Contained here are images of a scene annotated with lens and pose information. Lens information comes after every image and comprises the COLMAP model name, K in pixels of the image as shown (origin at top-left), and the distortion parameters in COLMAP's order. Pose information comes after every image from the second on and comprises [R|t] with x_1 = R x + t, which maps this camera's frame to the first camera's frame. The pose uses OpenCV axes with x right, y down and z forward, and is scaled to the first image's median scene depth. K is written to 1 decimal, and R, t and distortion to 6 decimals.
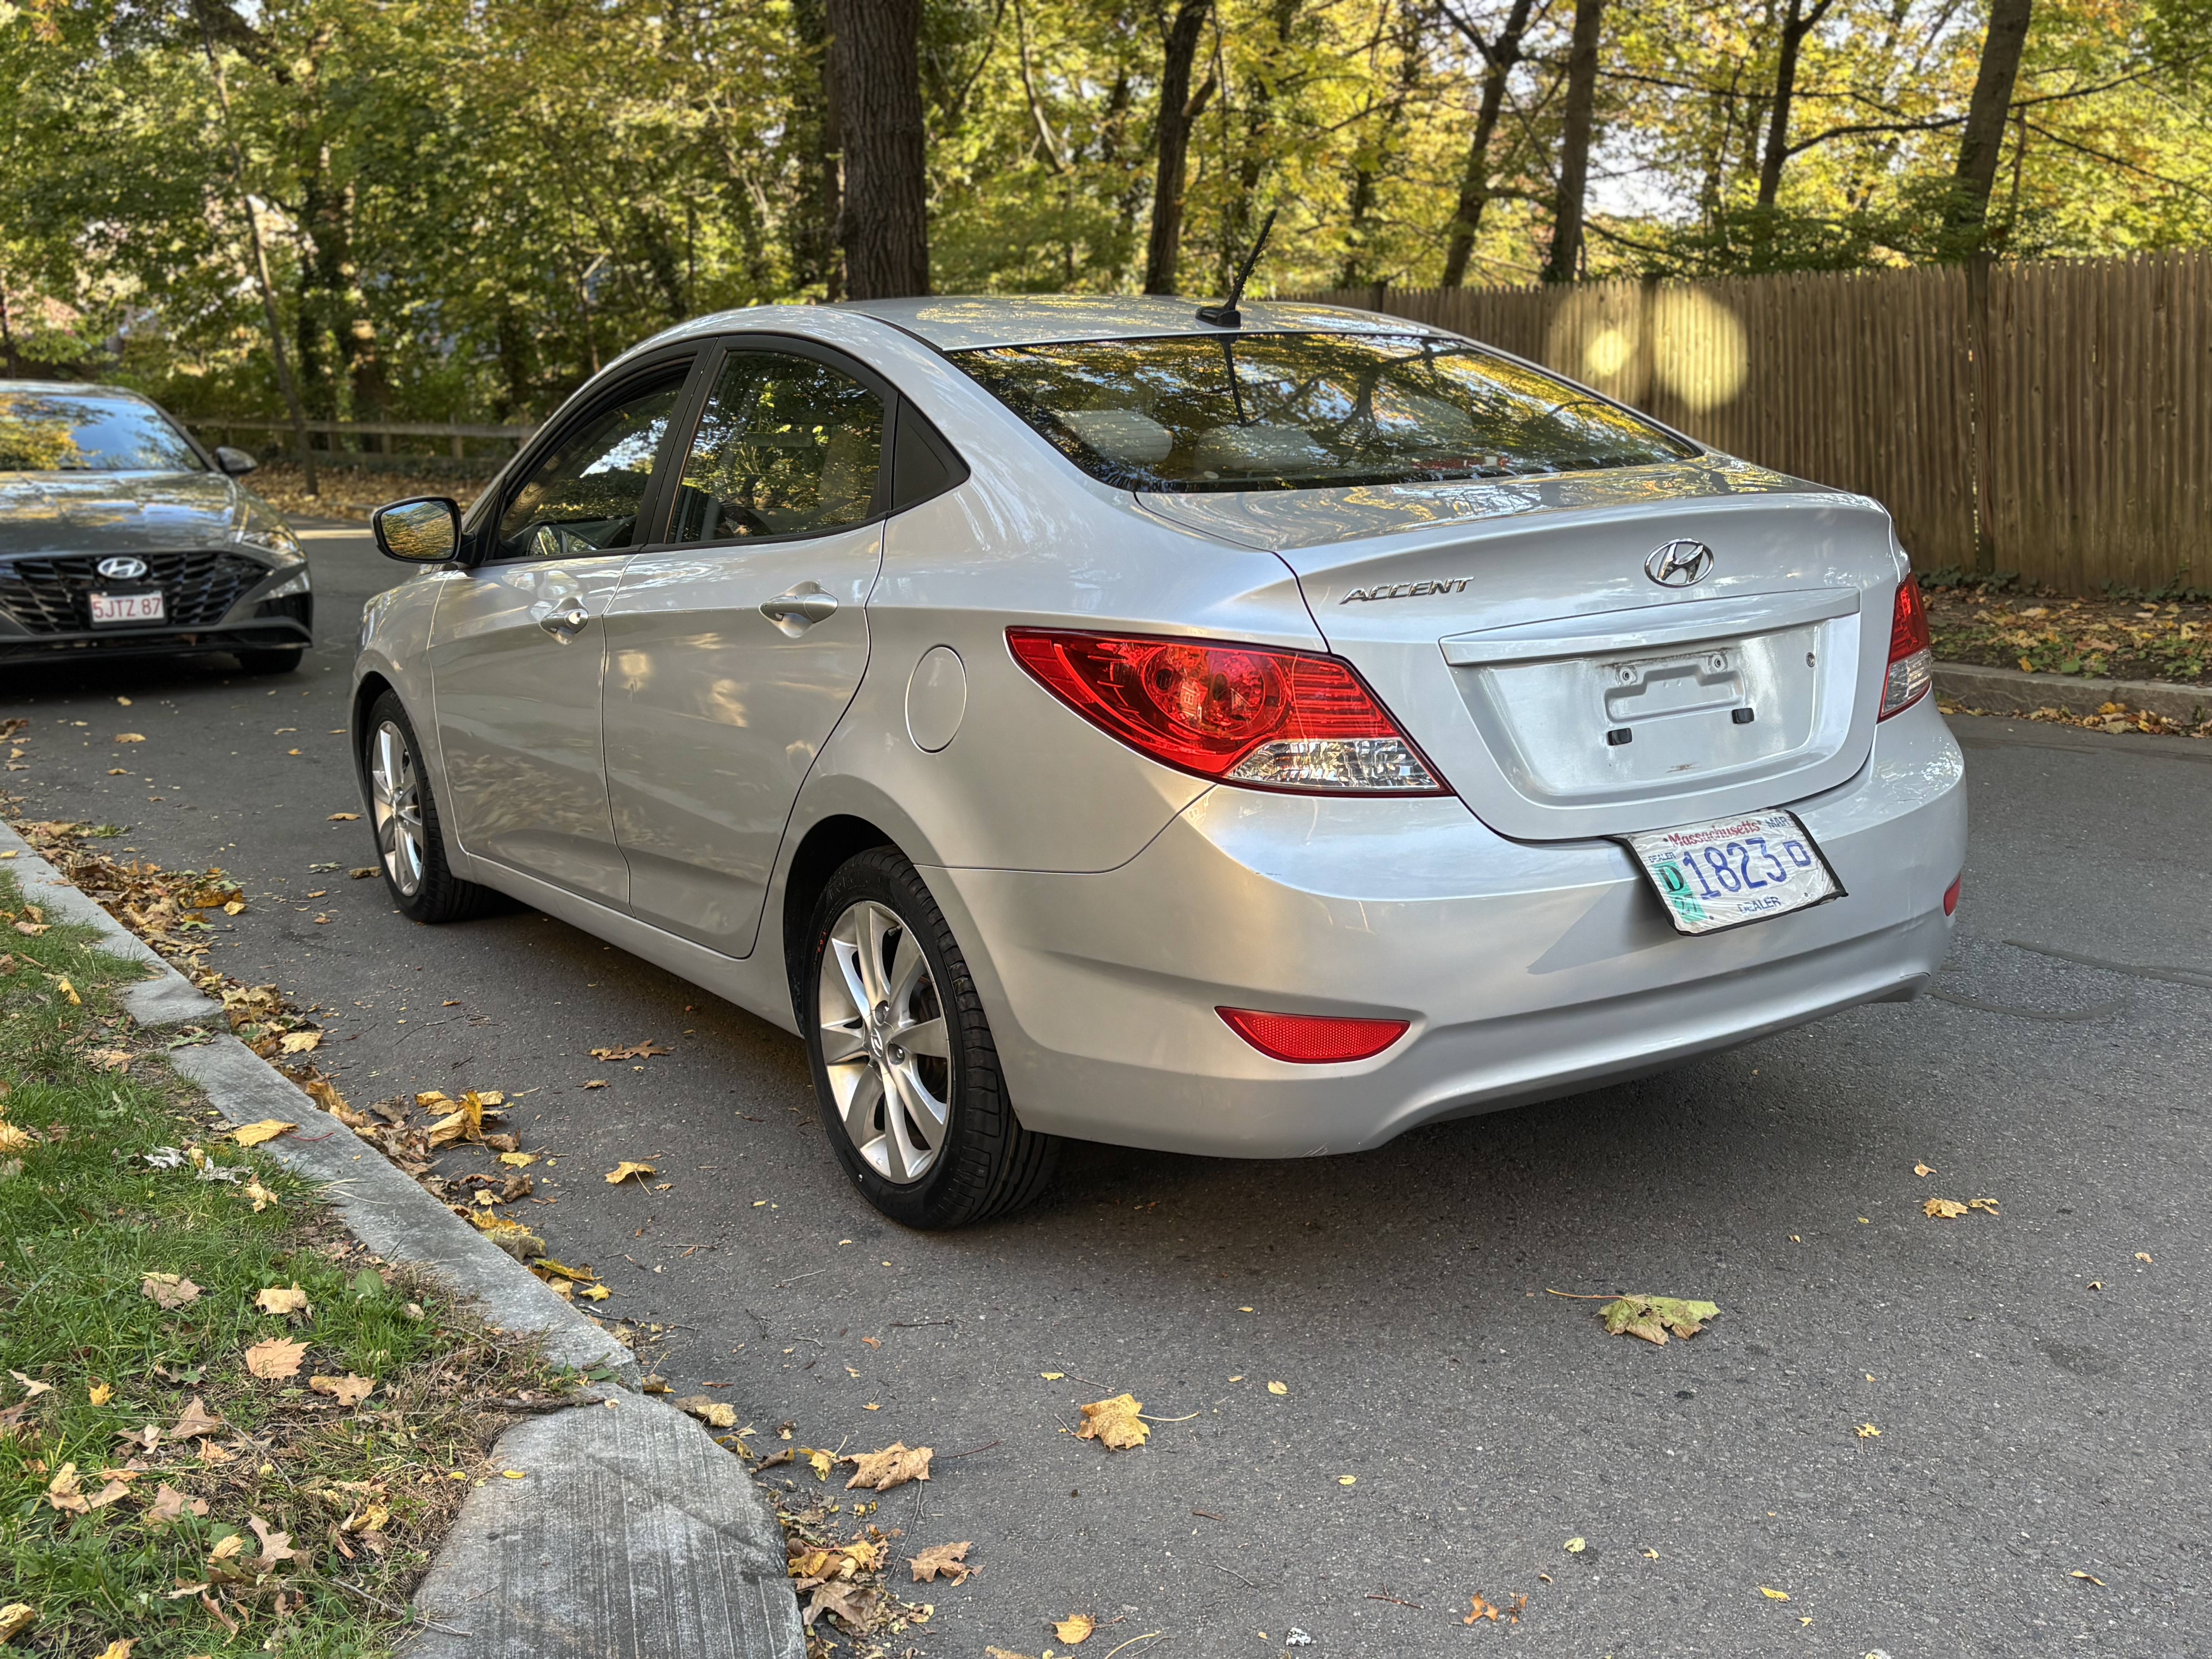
lens RADIAL K [[2194.3, 0, 1103.6], [0, 2194.3, 842.5], [0, 0, 1]] dist [0.119279, -0.281549]
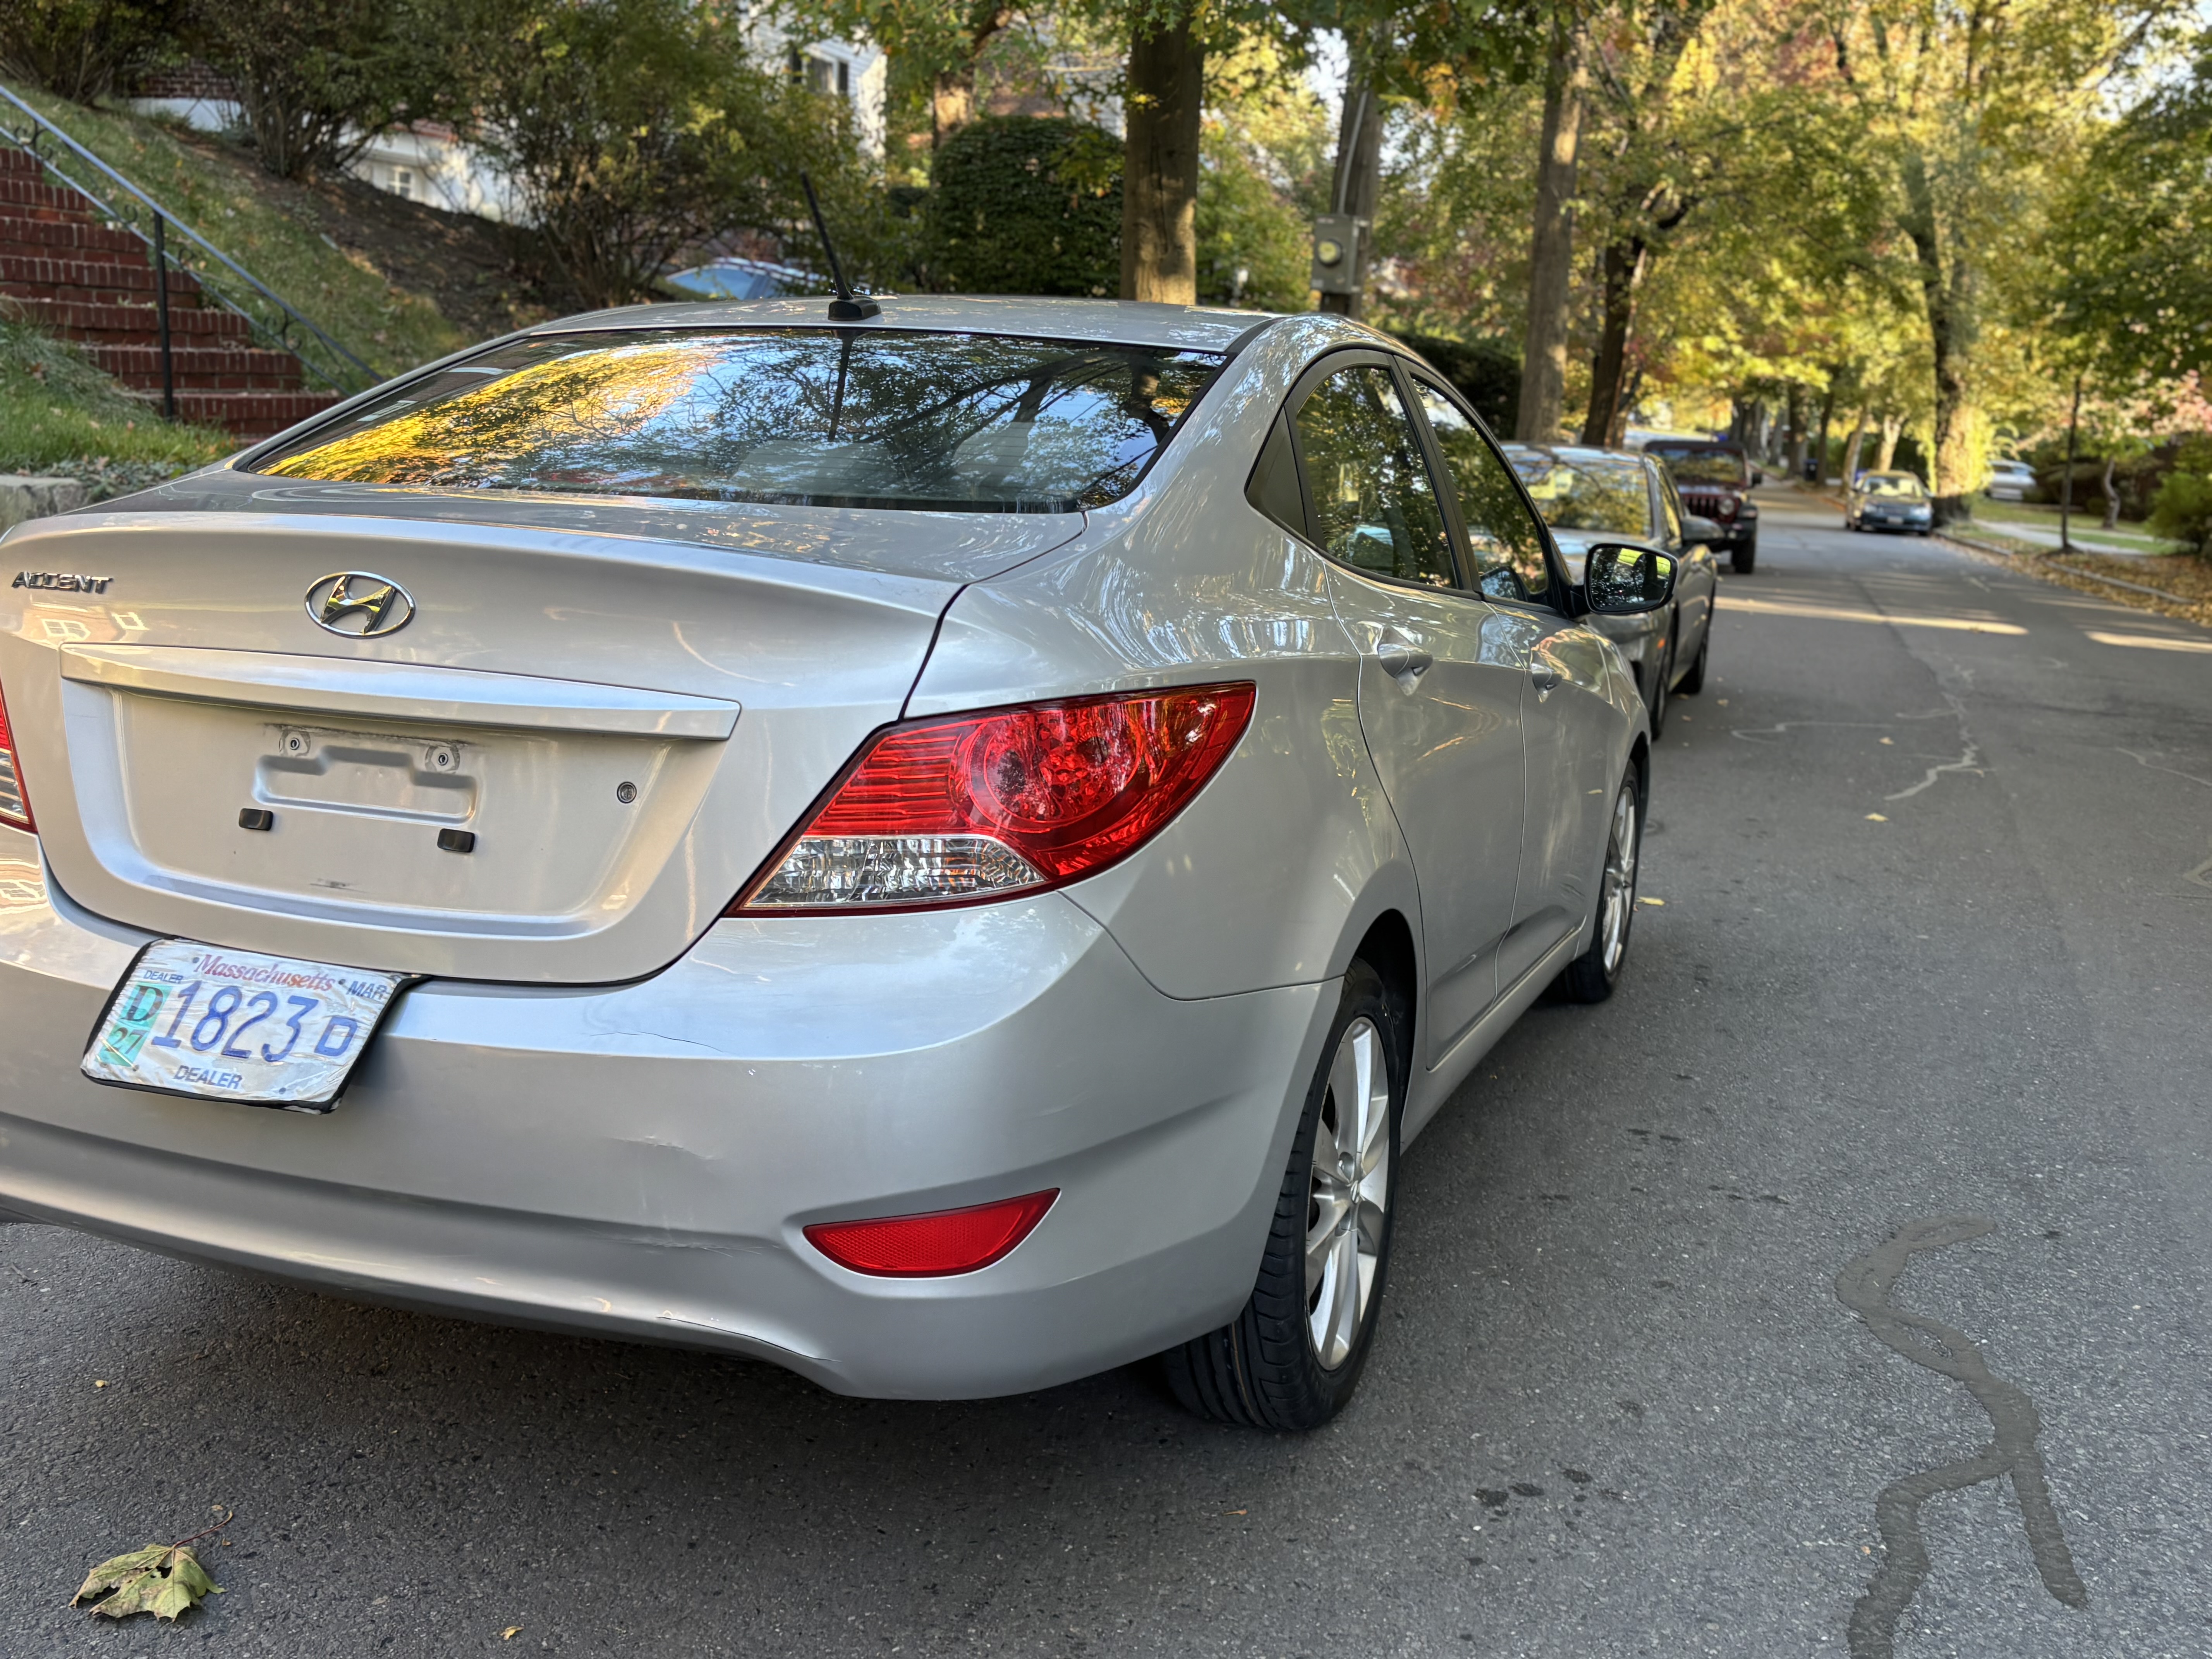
lens RADIAL K [[2177.6, 0, 1064.2], [0, 2177.6, 854.1], [0, 0, 1]] dist [0.002422, 0.031638]
pose [[0.575102, 0.195313, -0.794425, 0.976548], [-0.223095, 0.971719, 0.077399, -0.154123], [0.787075, 0.132720, 0.602411, 0.766987]]
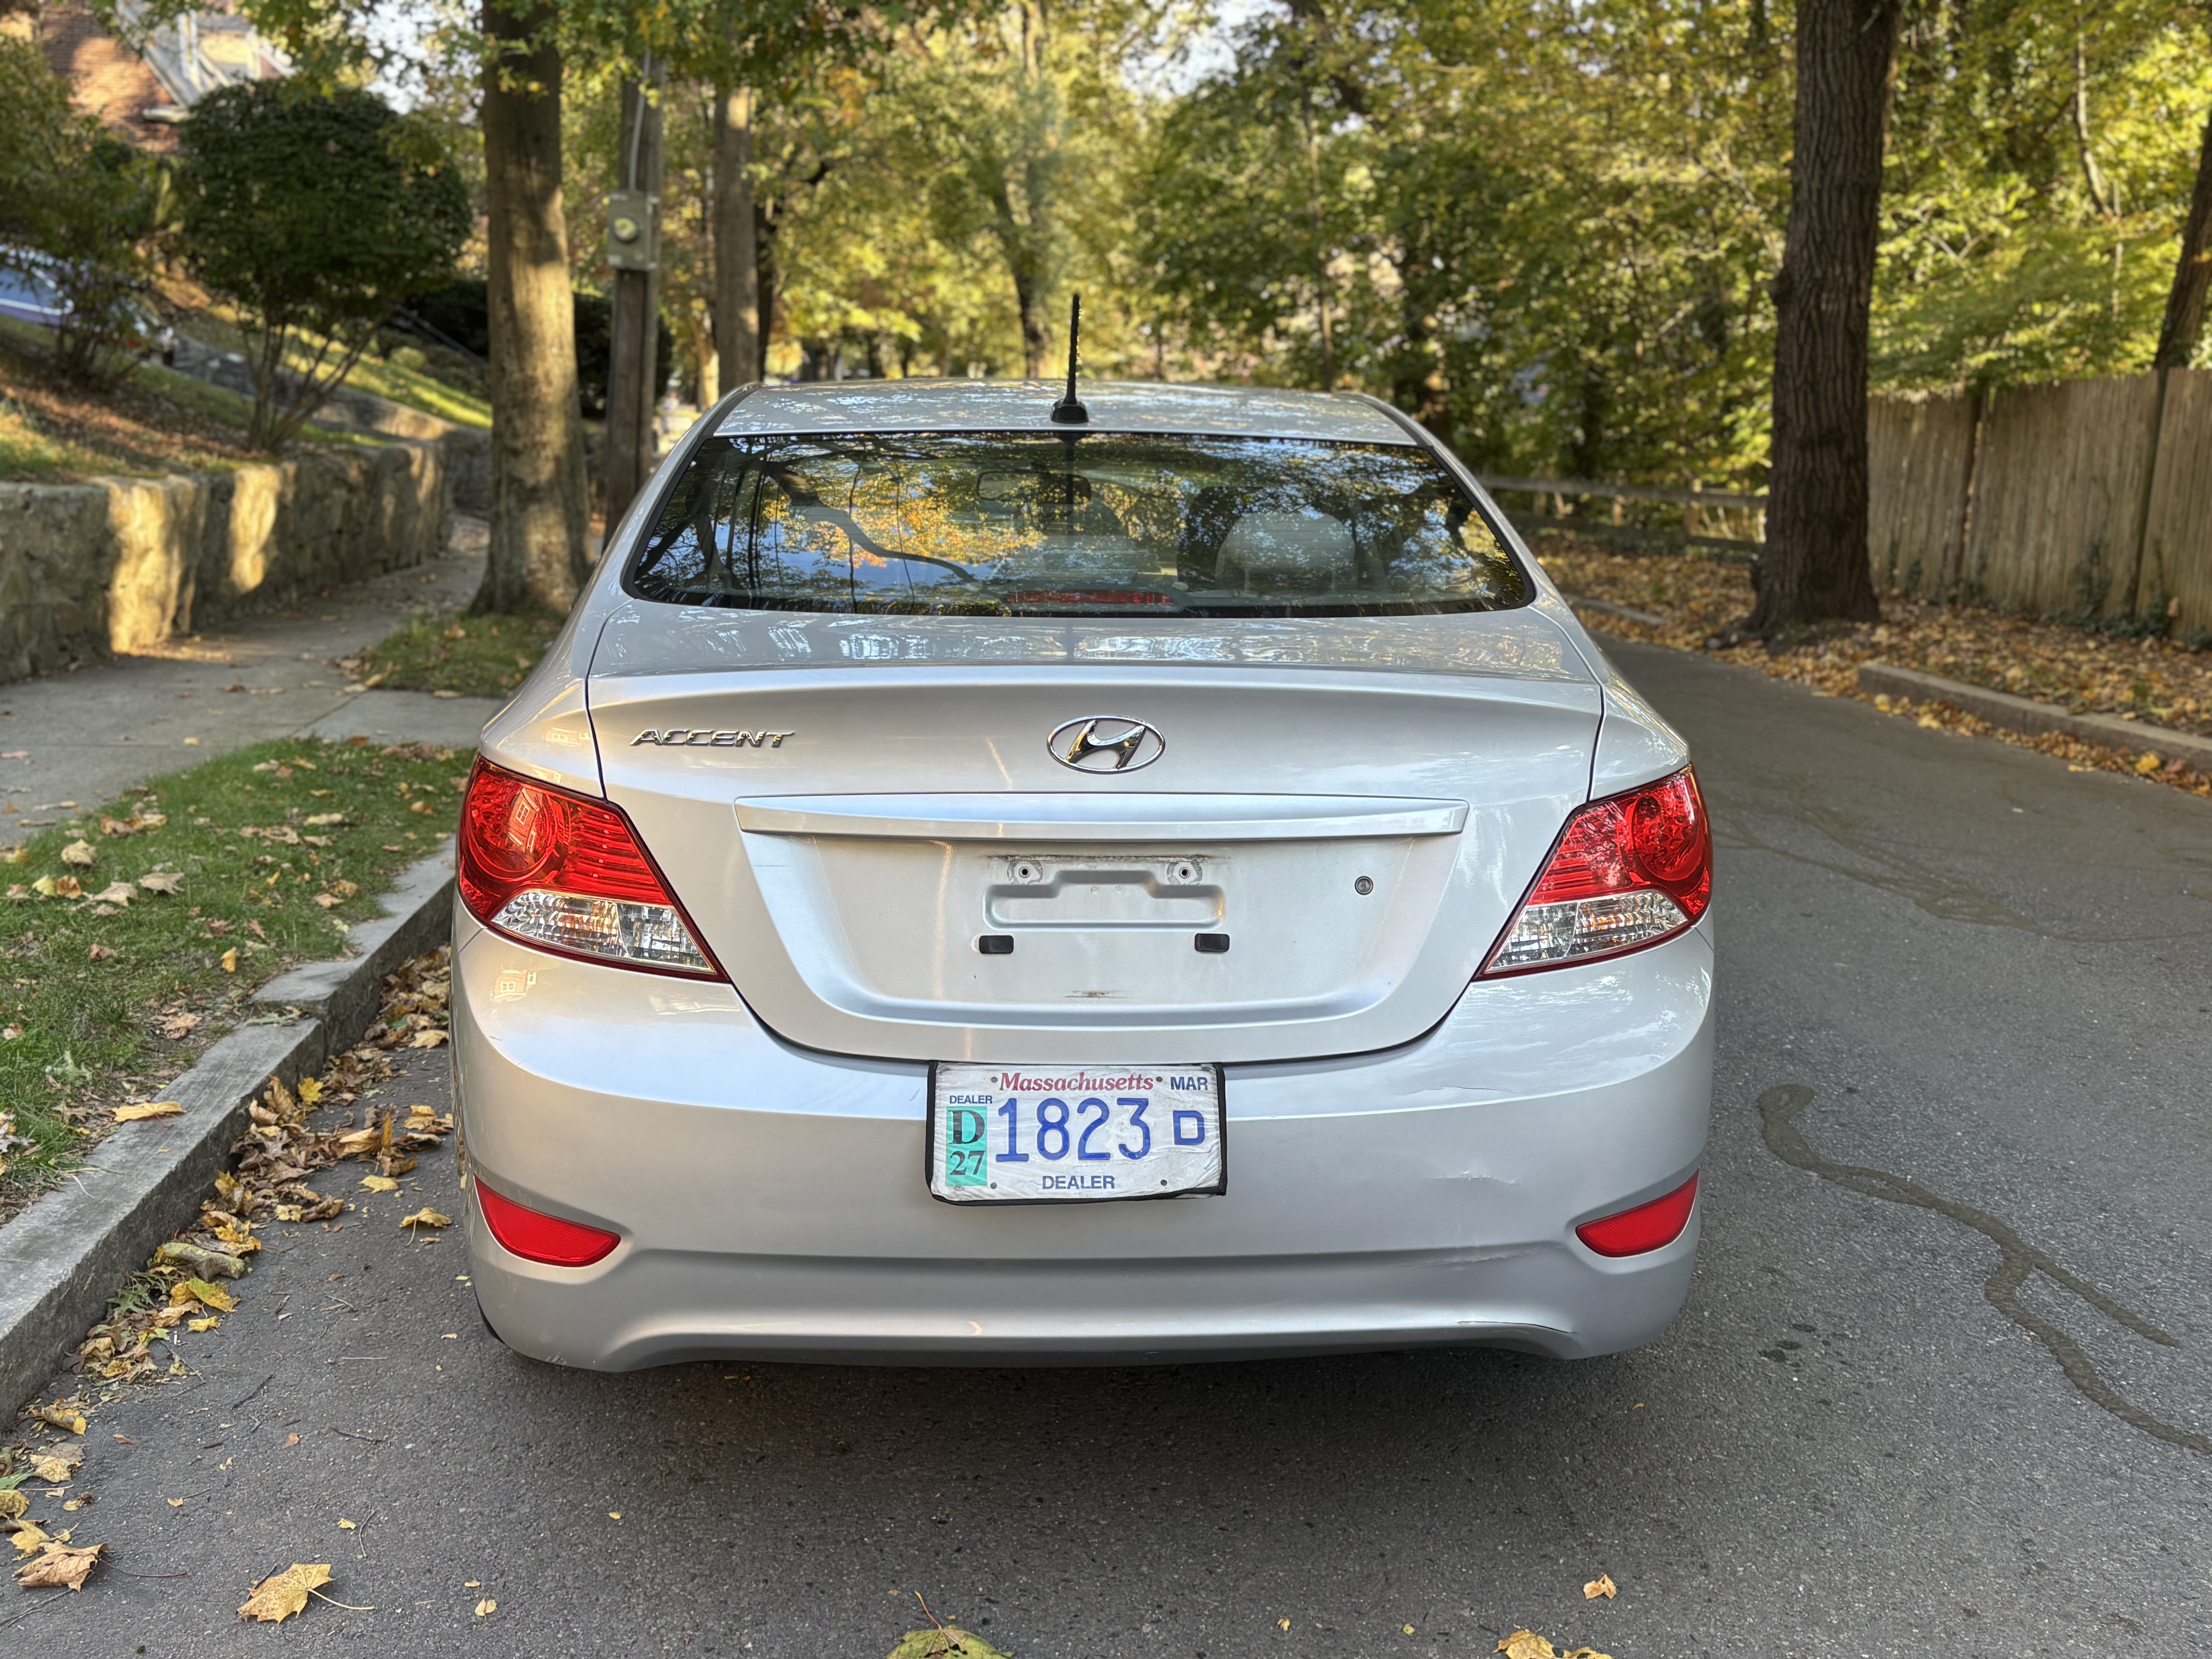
lens RADIAL K [[2197.5, 0, 1106.0], [0, 2197.5, 829.5], [0, 0, 1]] dist [0.082927, -0.153286]
pose [[0.865027, 0.128290, -0.485047, 0.655522], [-0.141209, 0.989929, 0.009997, -0.103566], [0.481445, 0.059845, 0.874431, 0.302253]]
